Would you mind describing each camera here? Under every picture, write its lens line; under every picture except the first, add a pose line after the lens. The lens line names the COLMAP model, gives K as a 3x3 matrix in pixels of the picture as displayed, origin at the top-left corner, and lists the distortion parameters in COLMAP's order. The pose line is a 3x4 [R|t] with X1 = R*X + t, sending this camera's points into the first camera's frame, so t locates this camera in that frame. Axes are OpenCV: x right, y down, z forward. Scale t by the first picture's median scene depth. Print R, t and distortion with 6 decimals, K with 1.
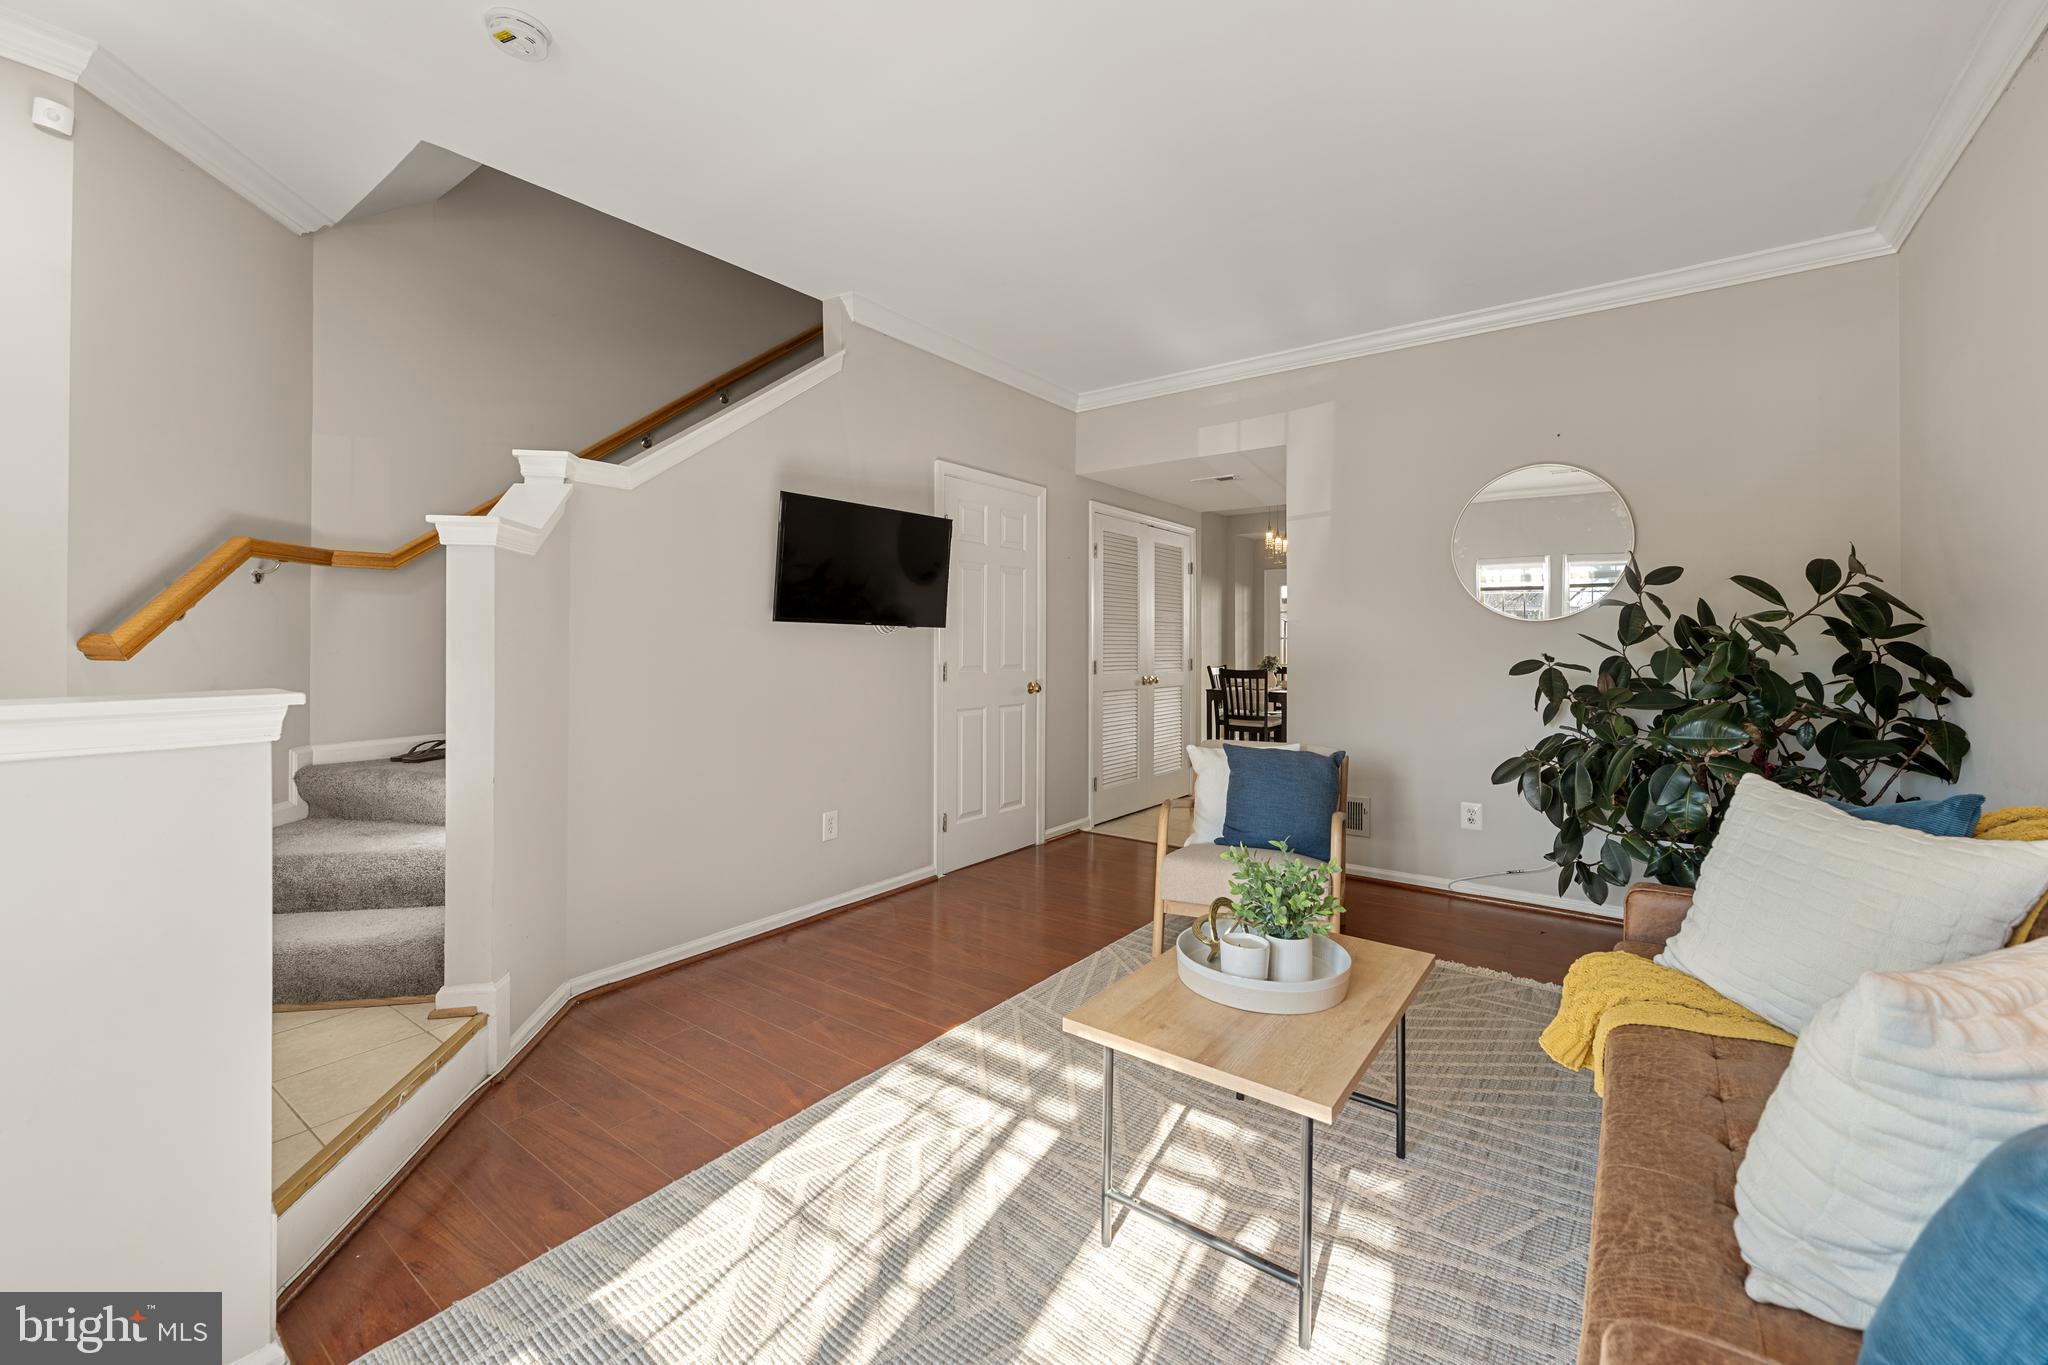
lens RADIAL K [[829.2, 0, 1022.0], [0, 829.2, 640.6], [0, 0, 1]] dist [0.000137, -0.000082]
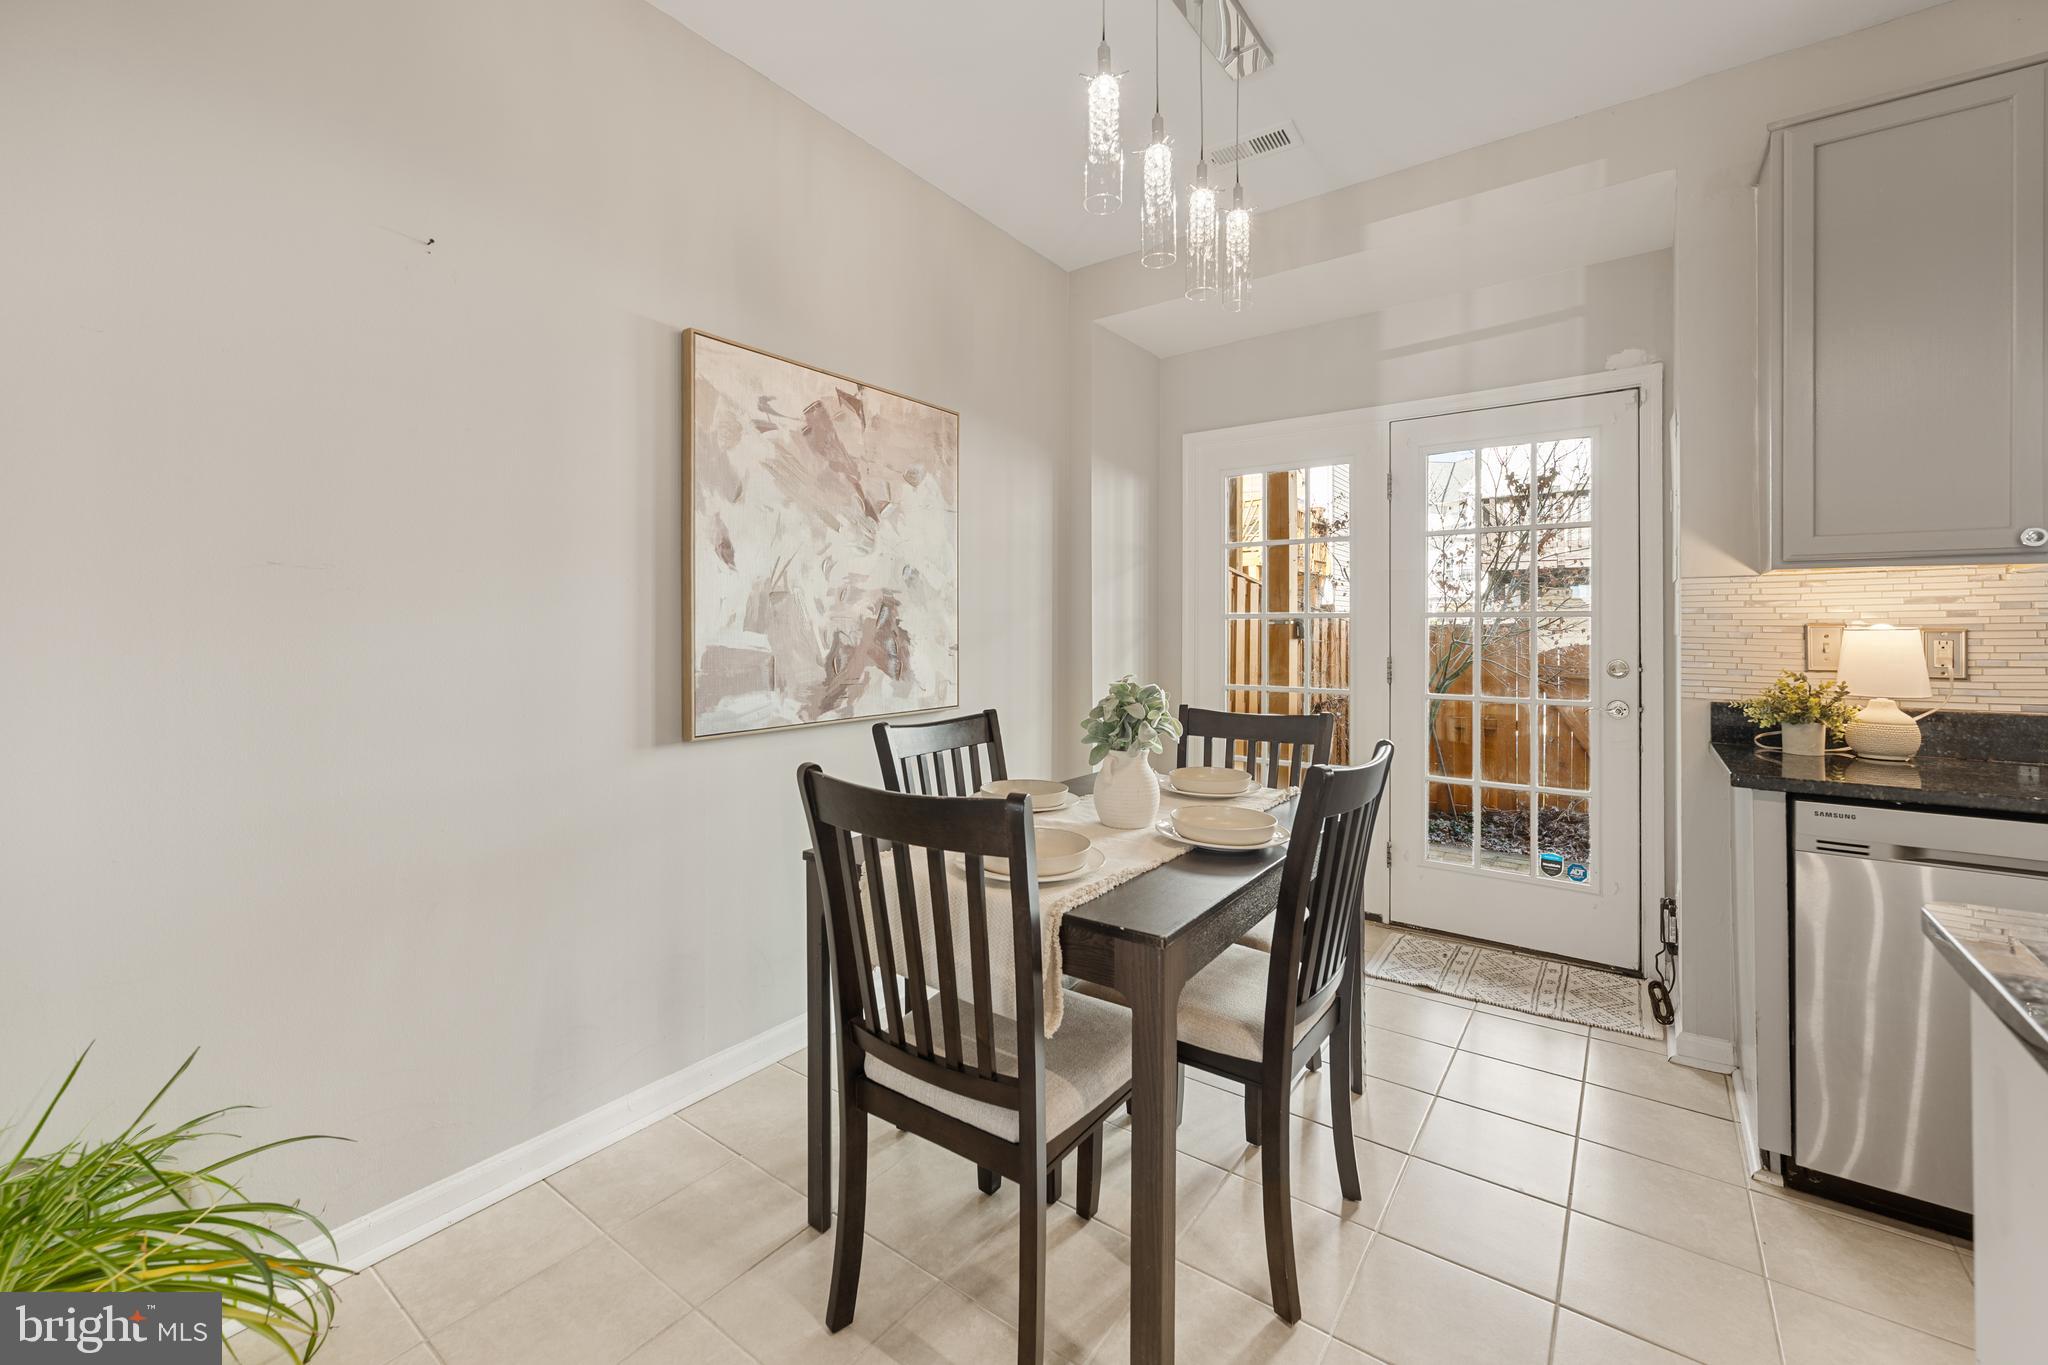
lens RADIAL K [[829.2, 0, 1022.0], [0, 829.2, 640.6], [0, 0, 1]] dist [0.000137, -0.000082]
pose [[0.999996, -0.000377, 0.002786, 0.564004], [0.000336, 0.999891, 0.014747, 0.005263], [-0.002791, -0.014746, 0.999887, 1.618975]]
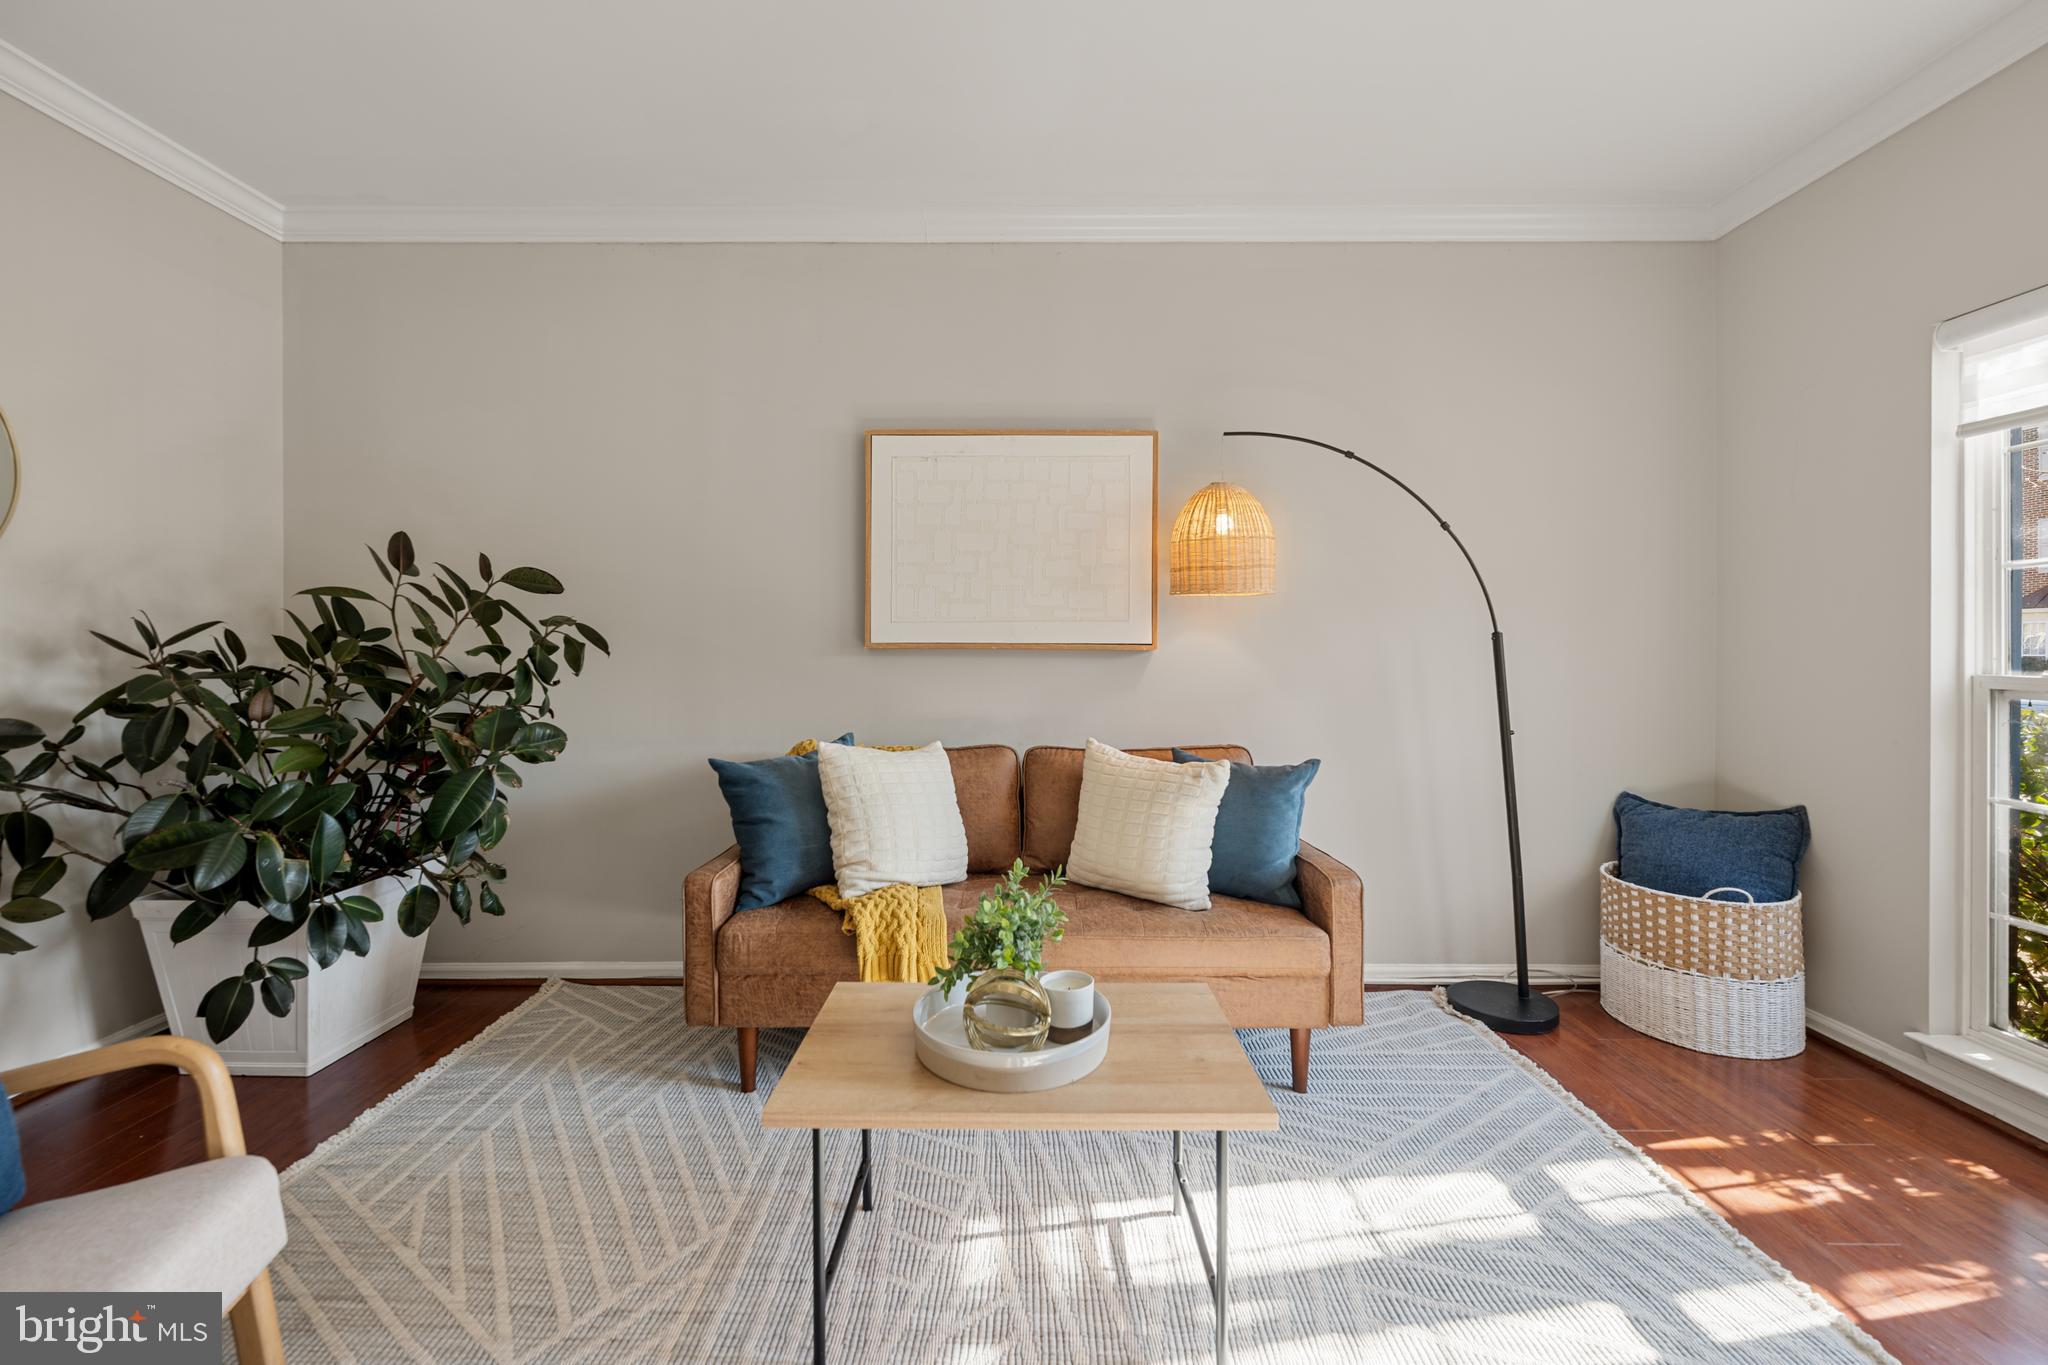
lens RADIAL K [[829.2, 0, 1022.0], [0, 829.2, 640.6], [0, 0, 1]] dist [0.000137, -0.000082]
pose [[-0.593861, -0.003763, 0.804559, -0.186763], [-0.003237, 0.999992, 0.002288, -0.005231], [-0.804561, -0.001245, -0.593868, 0.684840]]
